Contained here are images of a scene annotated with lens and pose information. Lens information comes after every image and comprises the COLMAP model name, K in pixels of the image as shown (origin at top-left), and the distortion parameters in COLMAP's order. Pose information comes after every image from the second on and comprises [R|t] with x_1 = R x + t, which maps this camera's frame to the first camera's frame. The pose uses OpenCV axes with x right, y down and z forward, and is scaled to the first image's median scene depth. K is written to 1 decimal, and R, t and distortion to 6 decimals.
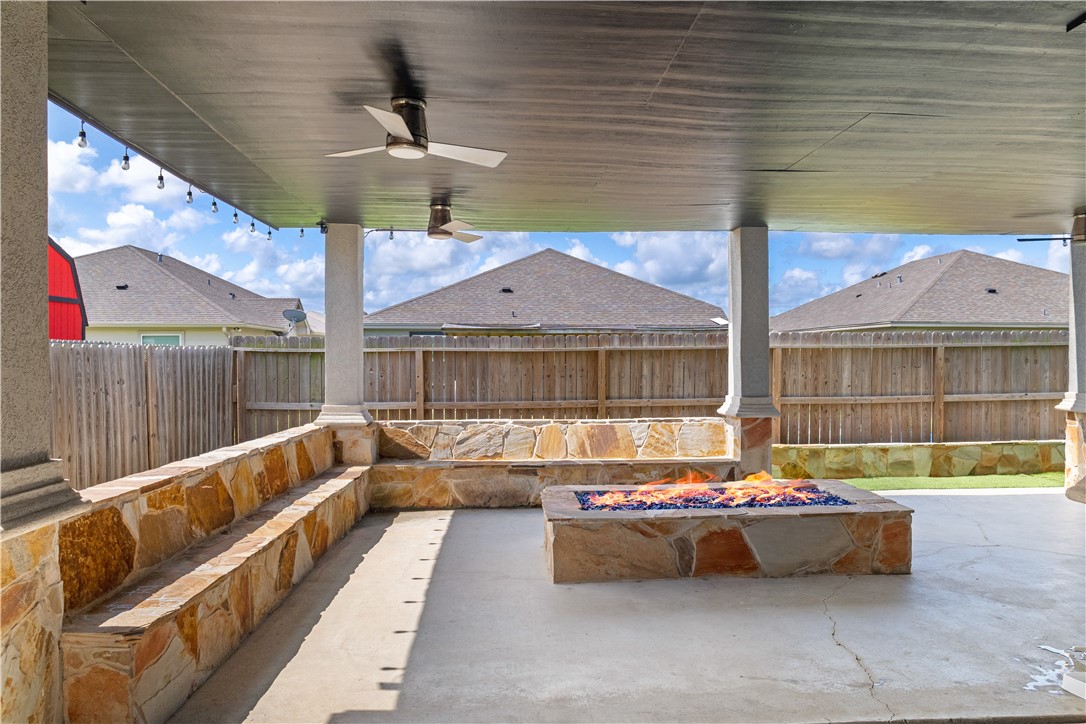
lens RADIAL K [[753.2, 0, 547.3], [0, 753.2, 363.5], [0, 0, 1]] dist [-0.041509, 0.009324]
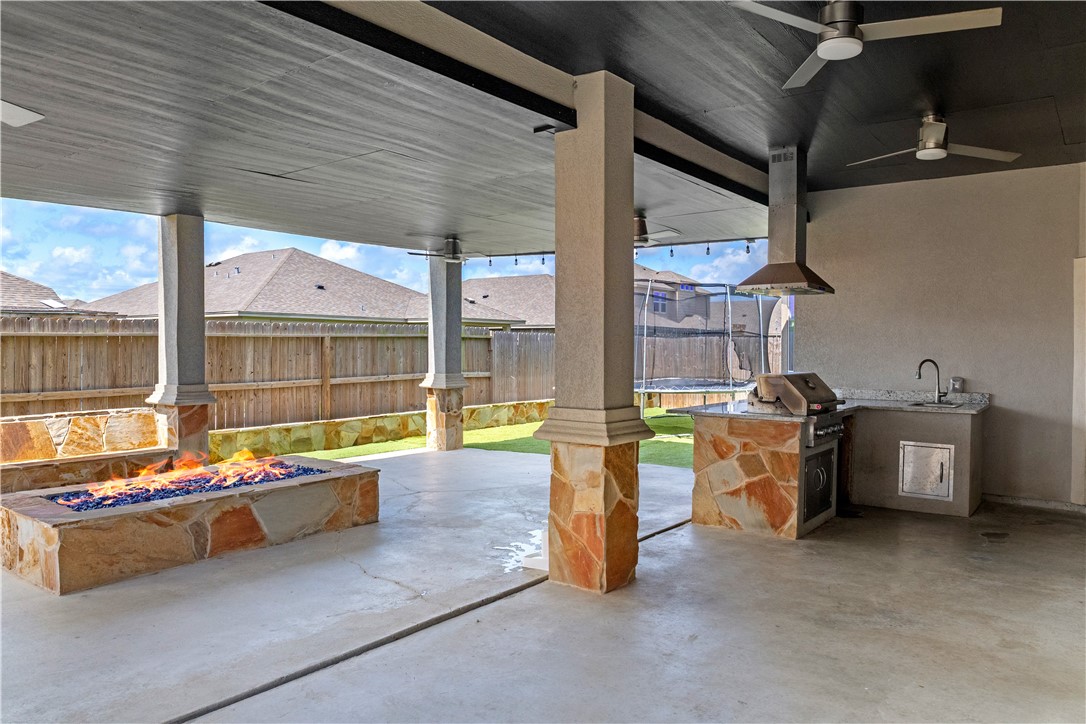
lens RADIAL K [[753.2, 0, 547.3], [0, 753.2, 363.5], [0, 0, 1]] dist [-0.041509, 0.009324]
pose [[0.647457, -0.013140, 0.761989, -0.170901], [0.000807, 0.999863, 0.016555, 0.000020], [-0.762101, -0.010104, 0.647379, -0.010988]]
